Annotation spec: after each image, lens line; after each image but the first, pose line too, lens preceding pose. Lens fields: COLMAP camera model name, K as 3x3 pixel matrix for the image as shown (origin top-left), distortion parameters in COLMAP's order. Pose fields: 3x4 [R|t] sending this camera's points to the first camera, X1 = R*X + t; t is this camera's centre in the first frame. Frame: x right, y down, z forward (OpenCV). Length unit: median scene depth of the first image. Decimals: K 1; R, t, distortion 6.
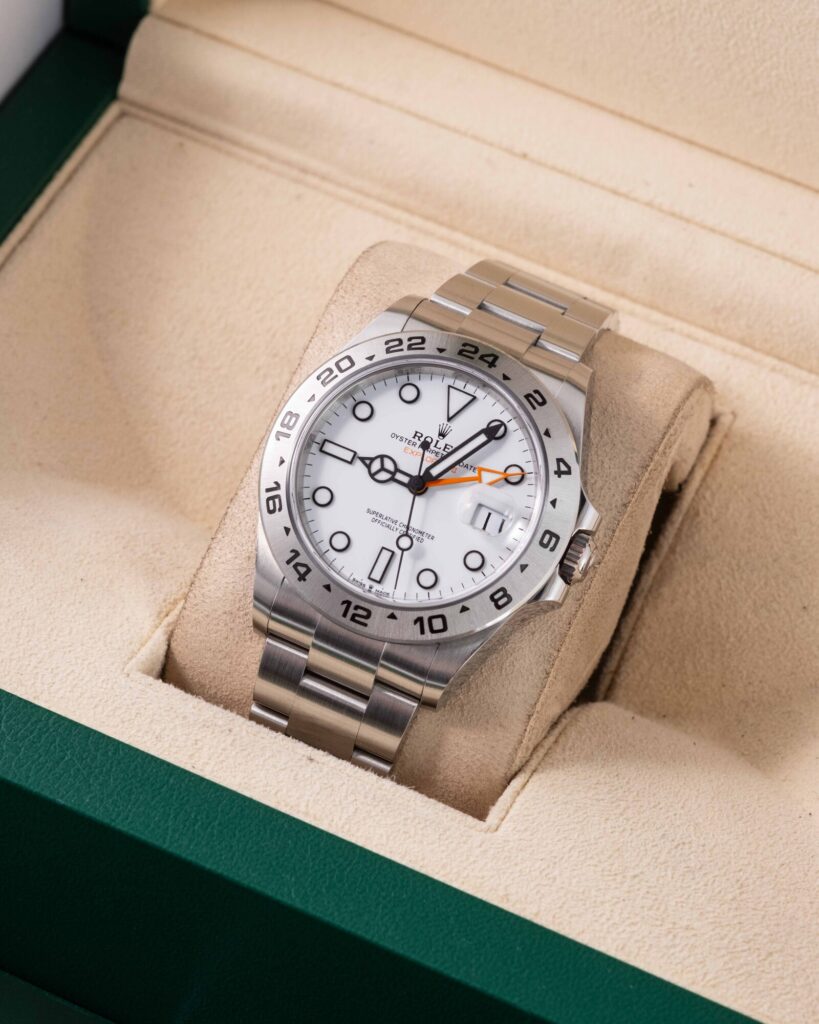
lens RADIAL K [[4016.4, 0, 409.5], [0, 4016.4, 512.0], [0, 0, 1]] dist [0.158232, -1.974248]
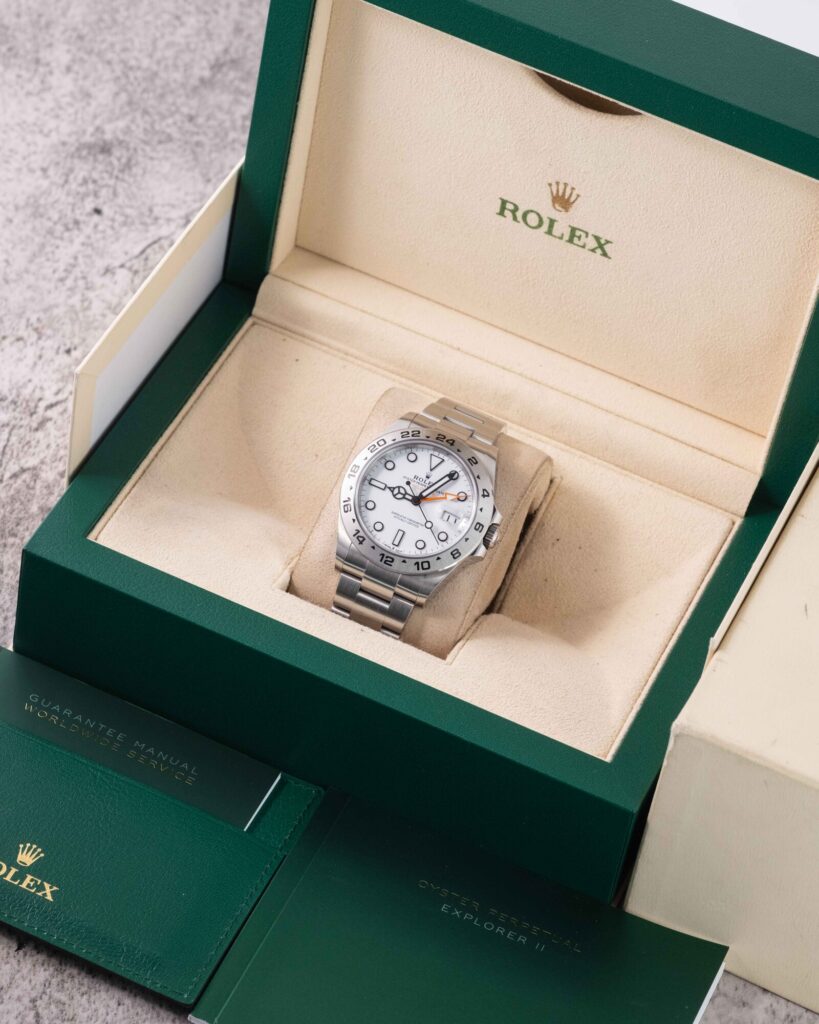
lens RADIAL K [[4016.4, 0, 409.5], [0, 4016.4, 512.0], [0, 0, 1]] dist [0.158232, -1.974248]
pose [[0.996992, 0.023785, 0.073762, -0.151958], [-0.019079, 0.997776, -0.063860, 0.129874], [-0.075117, 0.062261, 0.995229, -1.060669]]
